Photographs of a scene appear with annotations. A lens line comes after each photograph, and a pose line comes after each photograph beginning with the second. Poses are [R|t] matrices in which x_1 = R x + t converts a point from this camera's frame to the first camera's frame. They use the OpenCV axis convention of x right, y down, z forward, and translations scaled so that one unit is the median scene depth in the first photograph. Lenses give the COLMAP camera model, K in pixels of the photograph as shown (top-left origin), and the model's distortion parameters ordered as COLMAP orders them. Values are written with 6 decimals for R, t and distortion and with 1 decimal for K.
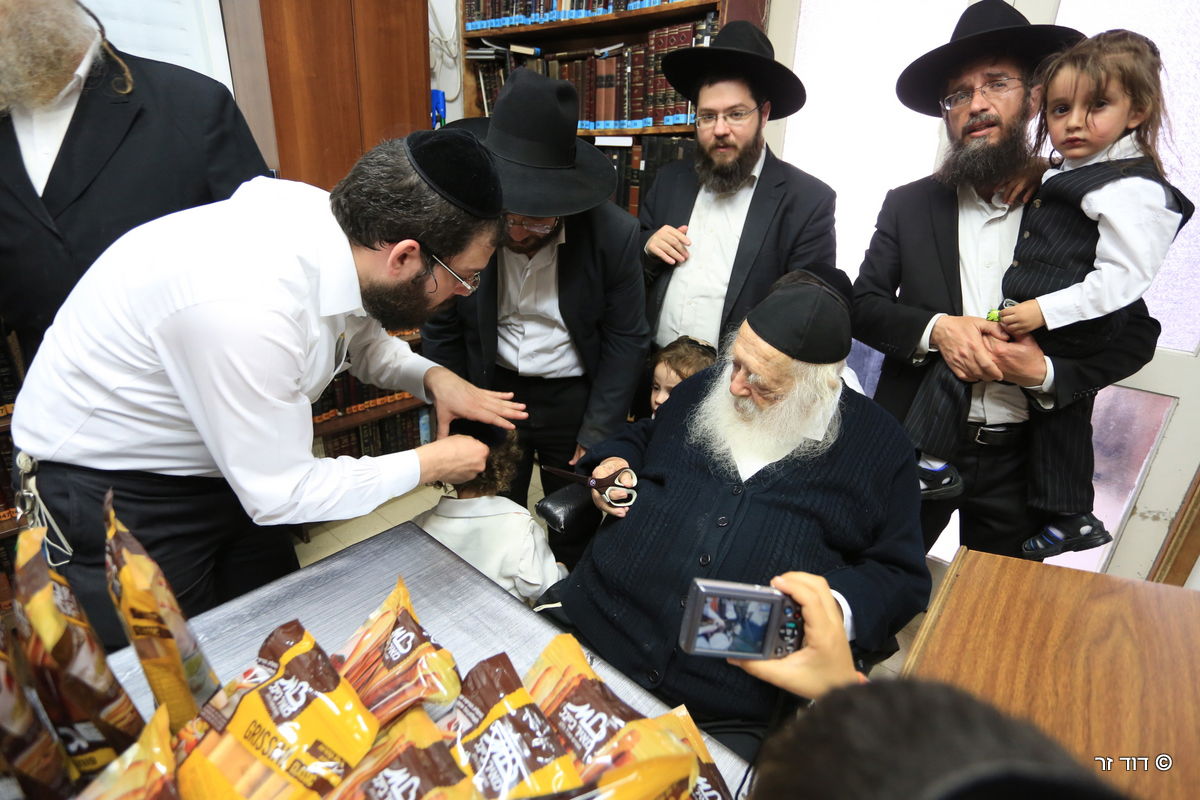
lens RADIAL K [[605.9, 0, 602.6], [0, 605.9, 396.1], [0, 0, 1]] dist [-0.061683, 0.022941]
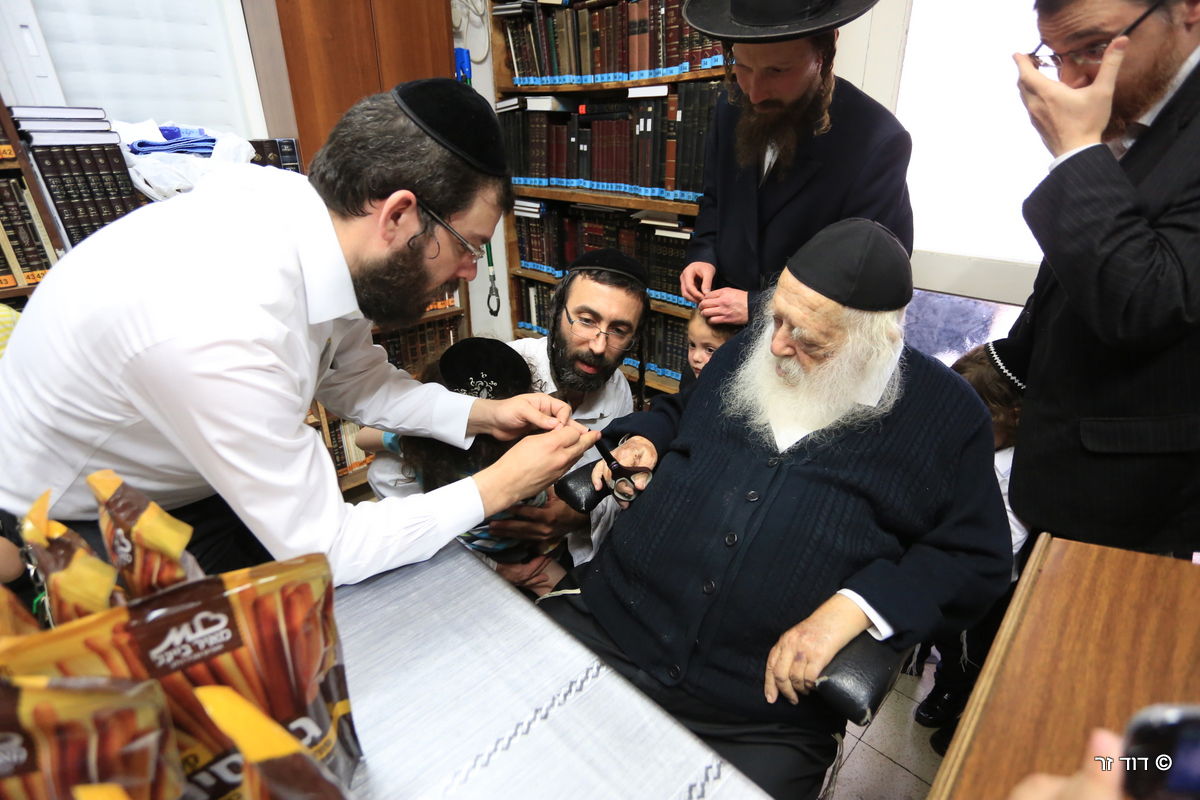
lens RADIAL K [[610.4, 0, 602.6], [0, 610.4, 398.8], [0, 0, 1]] dist [-0.063388, 0.025722]
pose [[0.995669, -0.012084, -0.092181, 0.029405], [0.015429, 0.999245, 0.035653, 0.014436], [0.091680, -0.036921, 0.995104, 0.054509]]
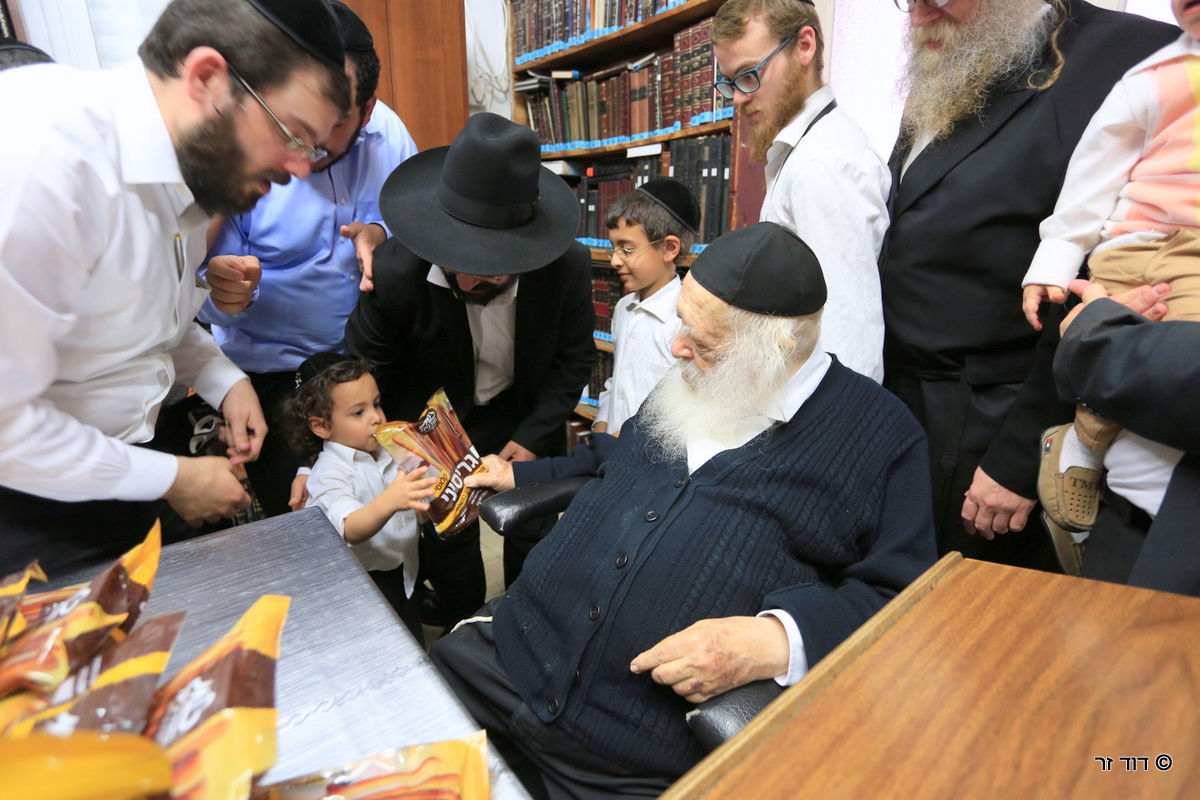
lens RADIAL K [[598.1, 0, 605.8], [0, 598.1, 400.9], [0, 0, 1]] dist [-0.069107, 0.029017]
pose [[0.982721, 0.007570, -0.184936, 0.139372], [-0.024778, 0.995550, -0.090918, 0.063508], [0.183425, 0.093930, 0.978536, 0.100341]]
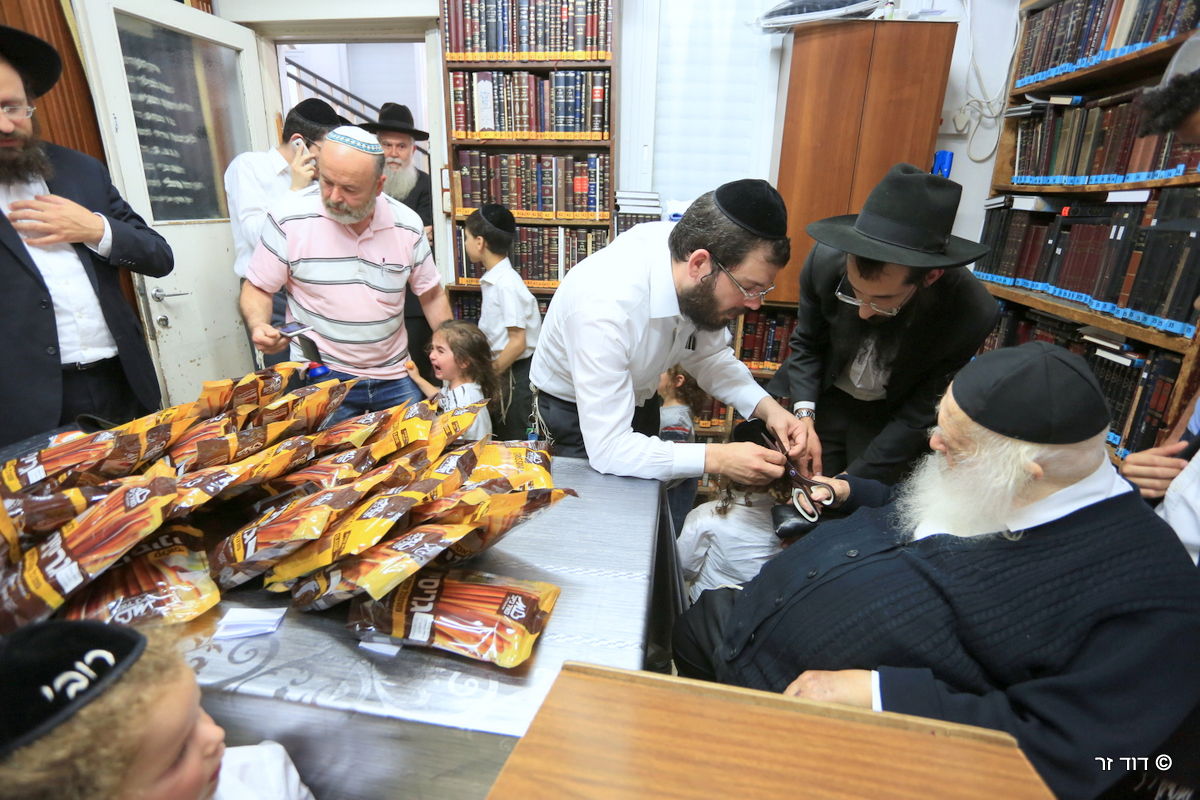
lens RADIAL K [[610.0, 0, 600.0], [0, 610.0, 398.0], [0, 0, 1]] dist [-0.065253, 0.032026]
pose [[0.547260, 0.239201, -0.802053, 0.343477], [-0.320427, 0.945159, 0.063245, 0.015001], [0.773197, 0.222388, 0.593894, 0.026390]]
